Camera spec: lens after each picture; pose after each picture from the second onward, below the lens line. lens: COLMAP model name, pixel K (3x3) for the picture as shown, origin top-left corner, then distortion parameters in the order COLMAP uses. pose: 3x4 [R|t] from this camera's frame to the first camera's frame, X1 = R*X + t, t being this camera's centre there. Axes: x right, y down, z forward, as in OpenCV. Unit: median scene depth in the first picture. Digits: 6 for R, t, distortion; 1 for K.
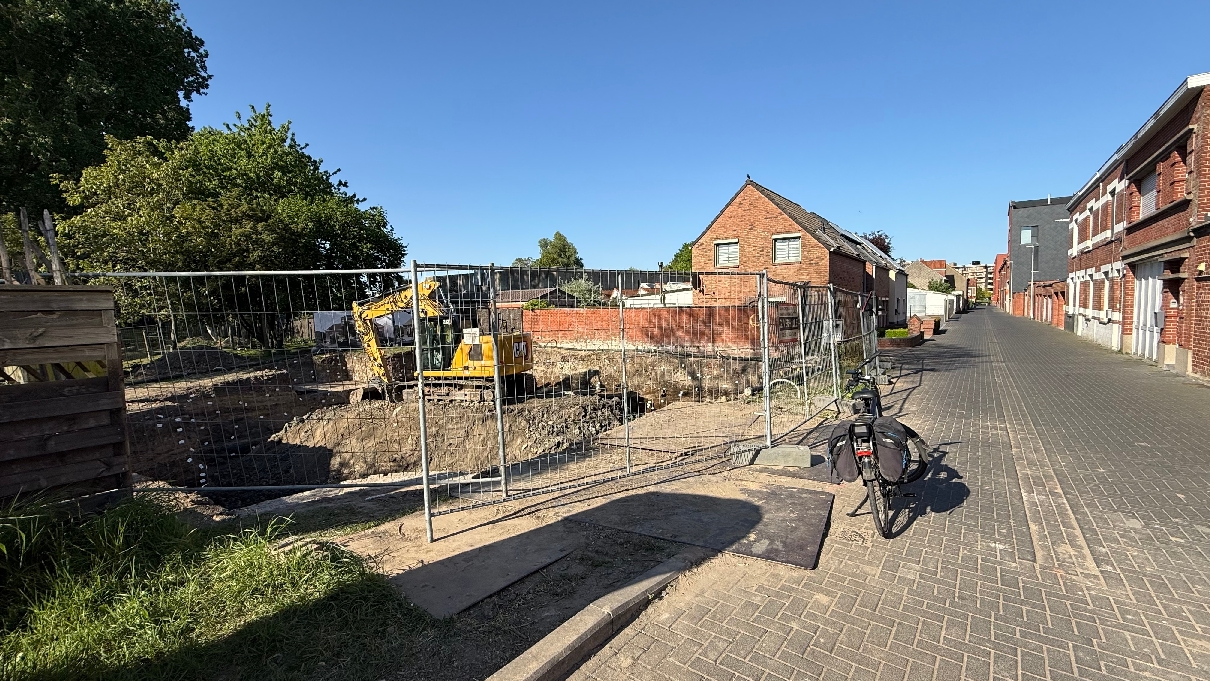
lens RADIAL K [[524.4, 0, 605.0], [0, 524.4, 340.5], [0, 0, 1]] dist [-0.003604, 0.000141]
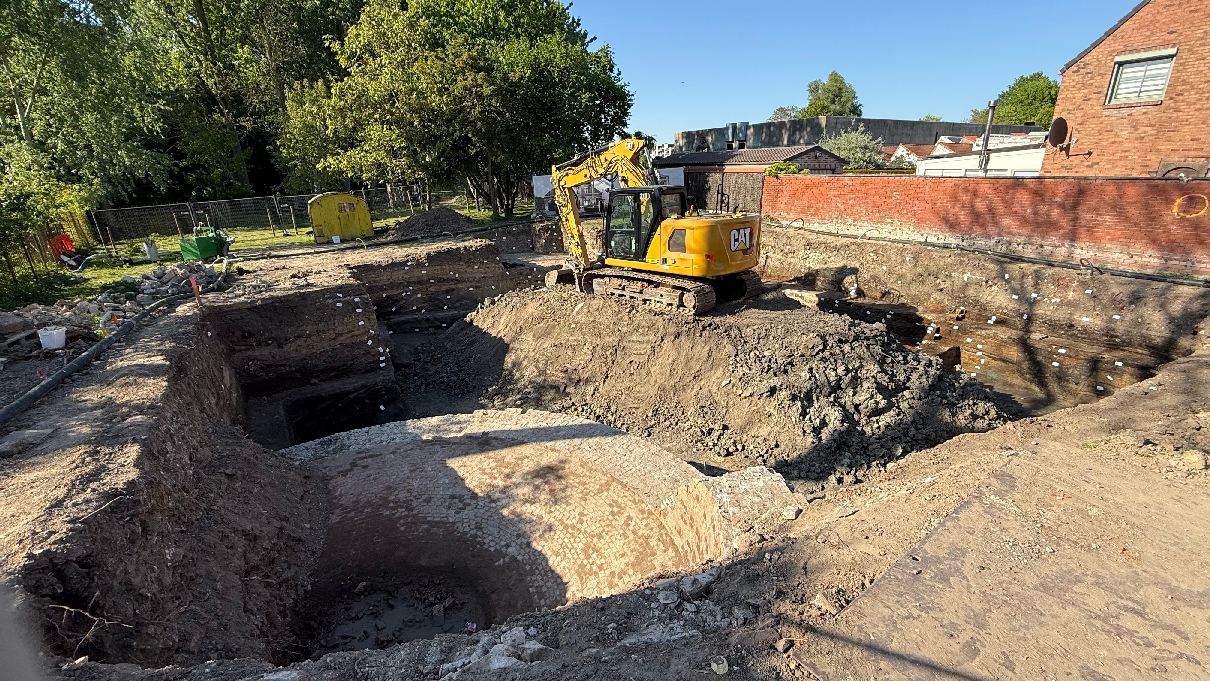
lens RADIAL K [[524.4, 0, 605.0], [0, 524.4, 340.5], [0, 0, 1]] dist [-0.003604, 0.000141]
pose [[0.893654, 0.149047, -0.423281, -0.003550], [-0.035731, 0.963870, 0.263965, -0.026002], [0.447331, -0.220770, 0.866692, 0.222785]]
